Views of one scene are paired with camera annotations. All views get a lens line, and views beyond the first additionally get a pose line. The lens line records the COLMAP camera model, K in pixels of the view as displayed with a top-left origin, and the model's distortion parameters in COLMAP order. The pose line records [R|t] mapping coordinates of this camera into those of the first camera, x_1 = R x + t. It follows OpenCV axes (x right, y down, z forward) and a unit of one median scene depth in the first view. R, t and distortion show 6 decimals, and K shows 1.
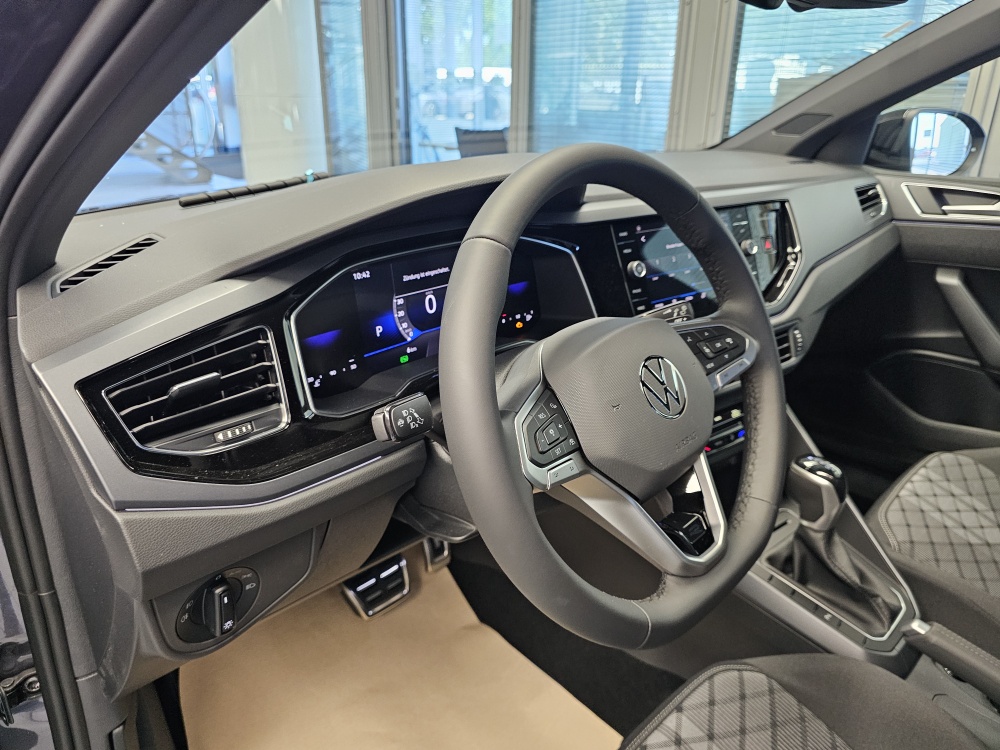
lens RADIAL K [[692.8, 0, 503.9], [0, 692.8, 370.6], [0, 0, 1]] dist [0.047796, -0.053326]
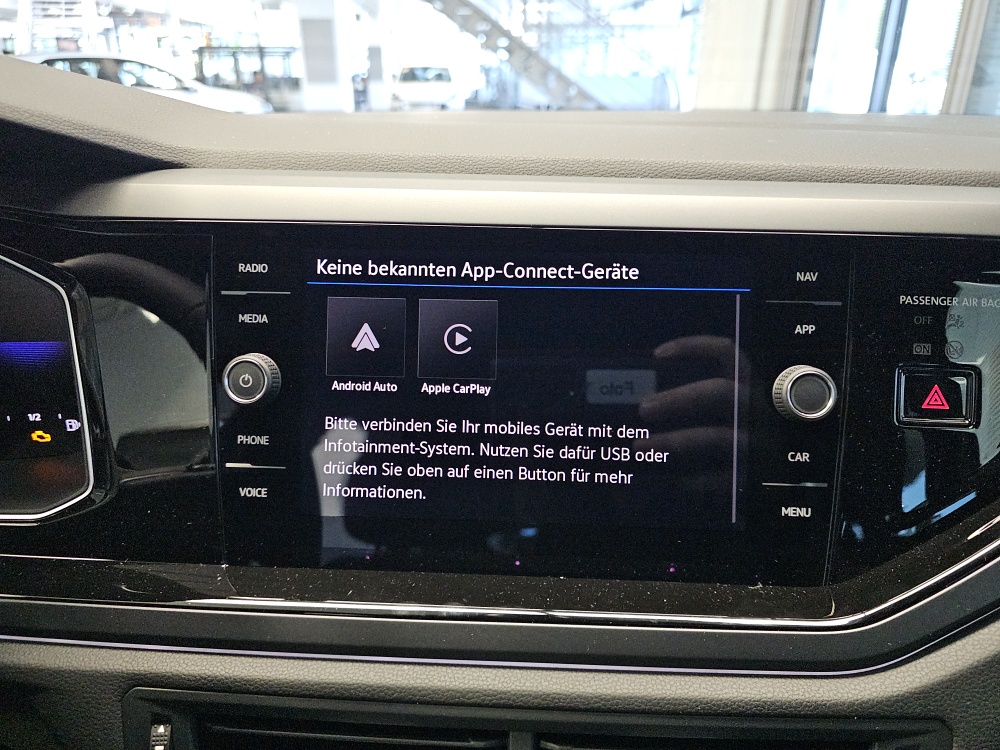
lens RADIAL K [[692.8, 0, 496.1], [0, 692.8, 378.2], [0, 0, 1]] dist [0.047796, -0.053326]
pose [[0.770168, 0.242036, -0.590135, 0.488871], [-0.233458, 0.967974, 0.092323, -0.208043], [0.593581, 0.066668, 0.802008, 0.821949]]
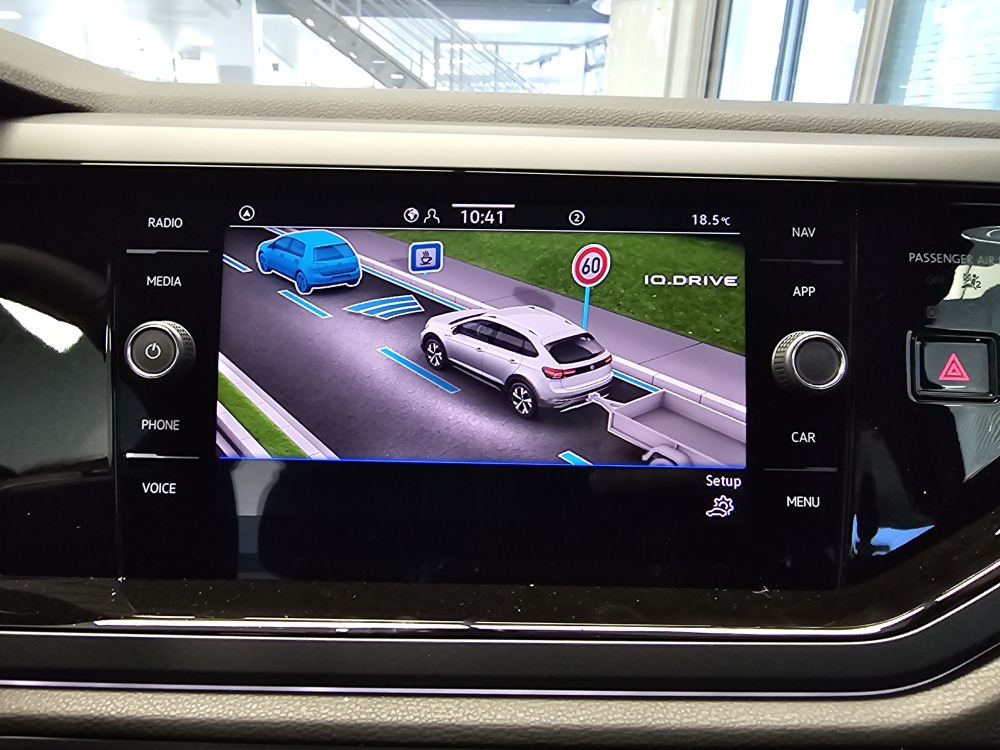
lens RADIAL K [[689.5, 0, 444.1], [0, 689.5, 366.2], [0, 0, 1]] dist [0.021499, -0.012074]
pose [[0.799325, 0.195959, -0.568050, 0.450713], [-0.231932, 0.972689, 0.009187, -0.171417], [0.554336, 0.124406, 0.822943, 0.856515]]
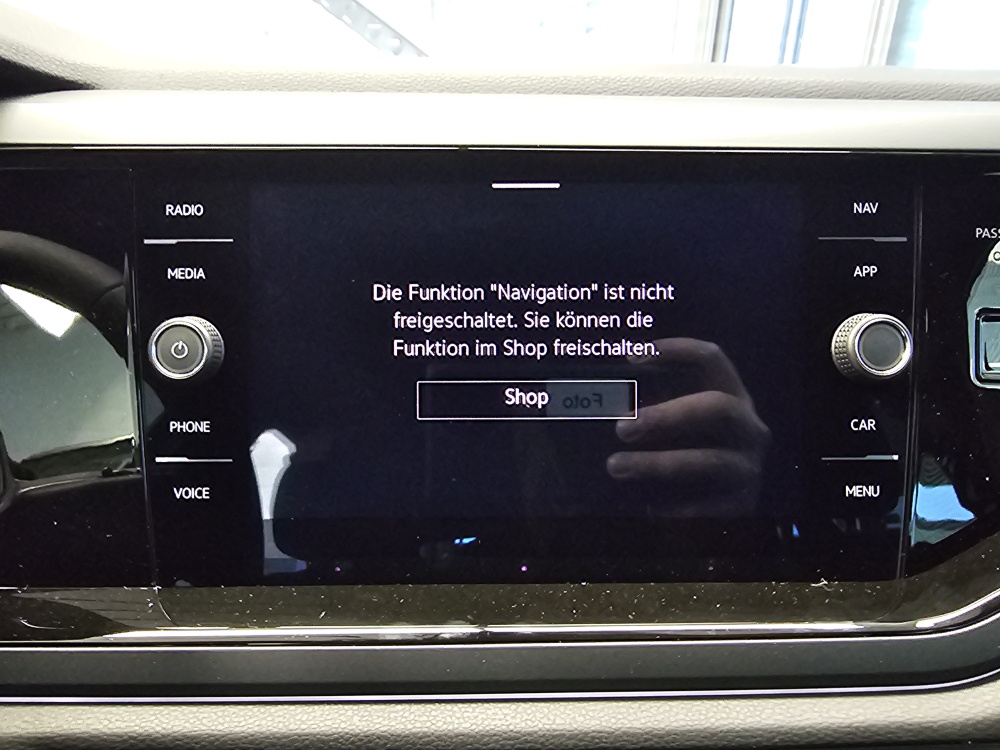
lens RADIAL K [[689.5, 0, 458.8], [0, 689.5, 382.3], [0, 0, 1]] dist [0.021499, -0.012074]
pose [[0.812497, 0.212570, -0.542829, 0.427937], [-0.211665, 0.975175, 0.065058, -0.174945], [0.543182, 0.062039, 0.837320, 0.859289]]
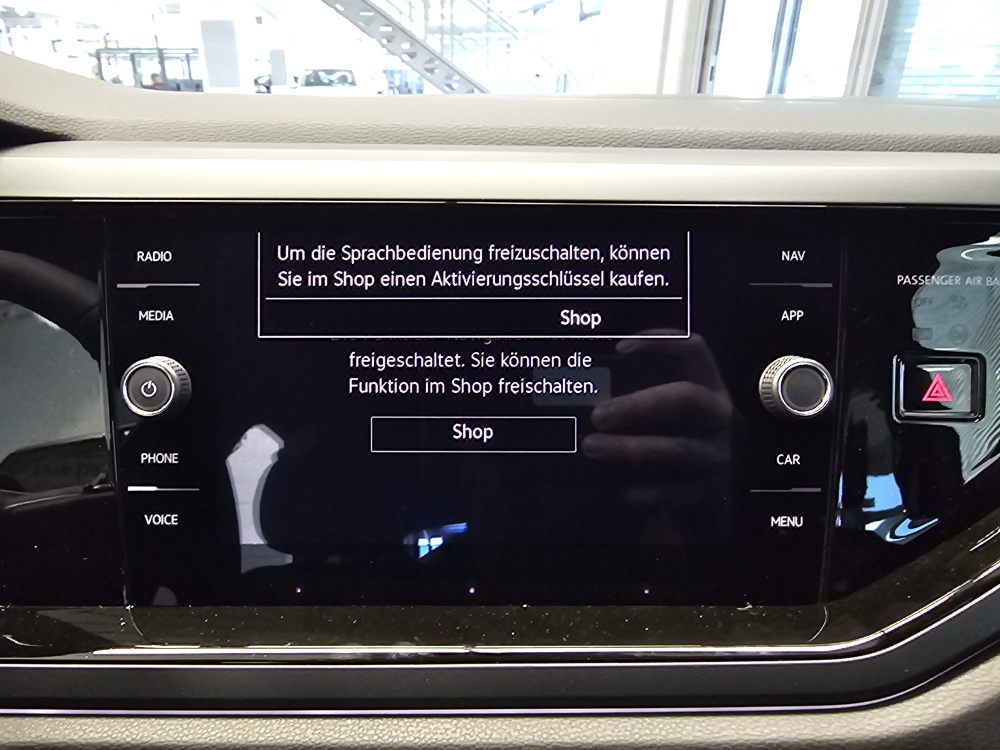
lens RADIAL K [[689.5, 0, 443.8], [0, 689.5, 381.9], [0, 0, 1]] dist [0.021499, -0.012074]
pose [[0.805745, 0.224739, -0.547966, 0.448201], [-0.214702, 0.973112, 0.083401, -0.199615], [0.551976, 0.050449, 0.832332, 0.851623]]
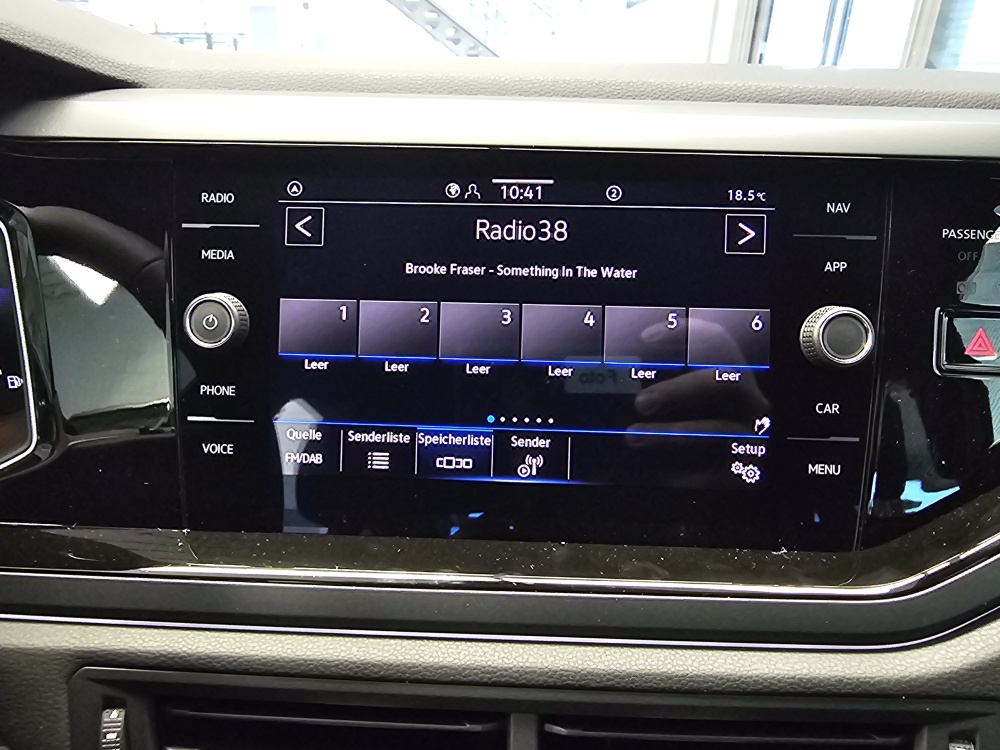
lens RADIAL K [[689.5, 0, 453.3], [0, 689.5, 372.4], [0, 0, 1]] dist [0.021499, -0.012074]
pose [[0.778817, 0.248141, -0.576082, 0.455070], [-0.237503, 0.966700, 0.095311, -0.179817], [0.580549, 0.062591, 0.811816, 0.841192]]
